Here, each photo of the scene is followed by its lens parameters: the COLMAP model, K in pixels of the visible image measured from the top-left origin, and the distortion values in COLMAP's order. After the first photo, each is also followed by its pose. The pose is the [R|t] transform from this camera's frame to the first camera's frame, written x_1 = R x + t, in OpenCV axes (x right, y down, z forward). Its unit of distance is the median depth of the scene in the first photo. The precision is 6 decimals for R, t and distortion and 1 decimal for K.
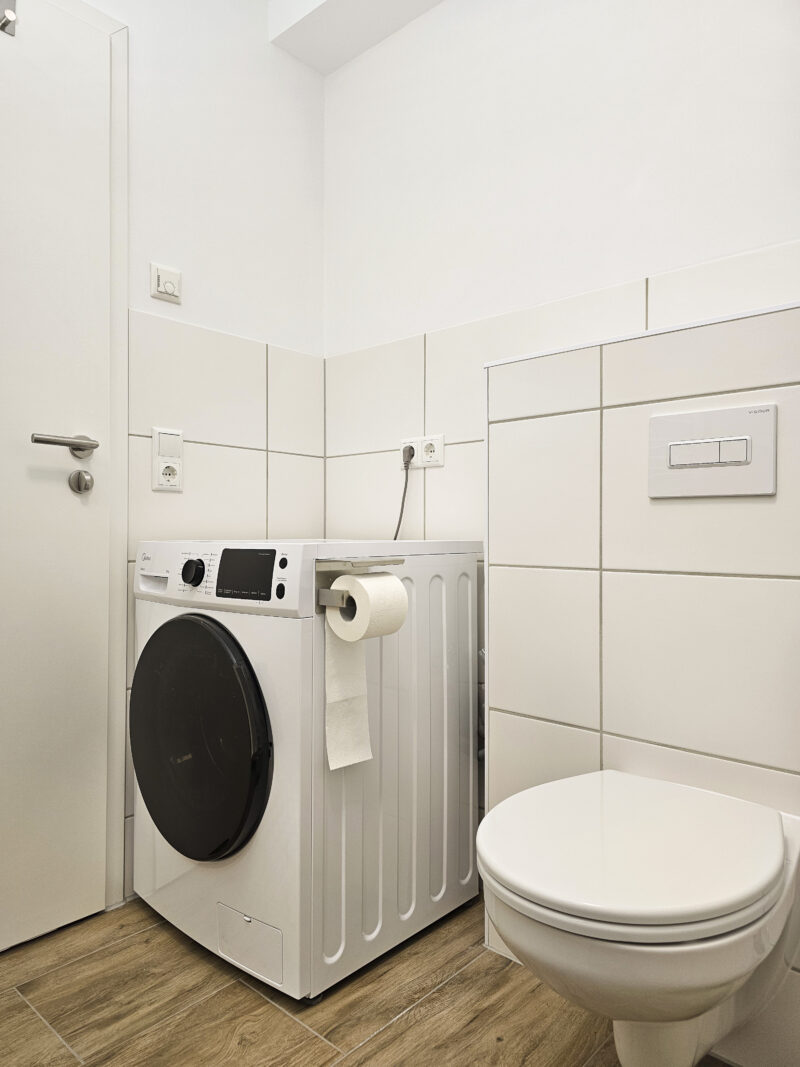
lens RADIAL K [[718.6, 0, 400.0], [0, 718.6, 533.5], [0, 0, 1]] dist [0.046824, -0.000201]
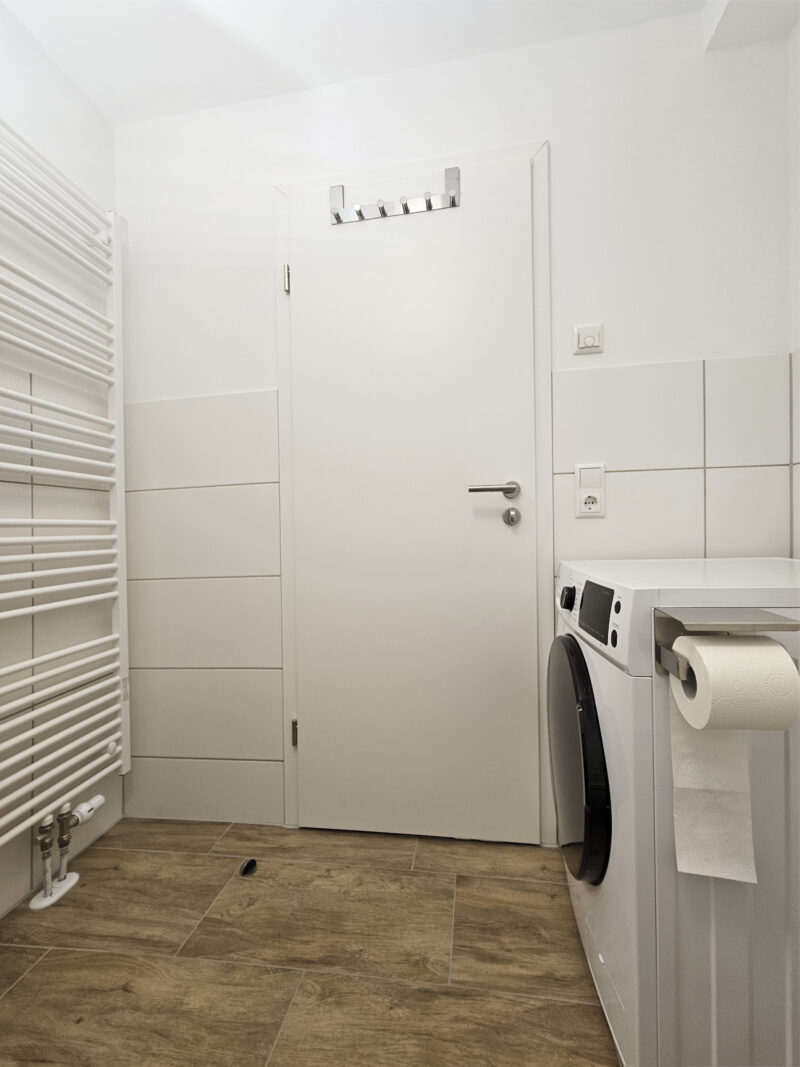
lens RADIAL K [[440.1, 0, 398.4], [0, 440.1, 543.8], [0, 0, 1]] dist [-0.000400, 0.000561]
pose [[0.548185, 0.001684, -0.836356, 0.134999], [0.031721, 0.999237, 0.022804, -0.055150], [0.835756, -0.039031, 0.547713, 0.459449]]
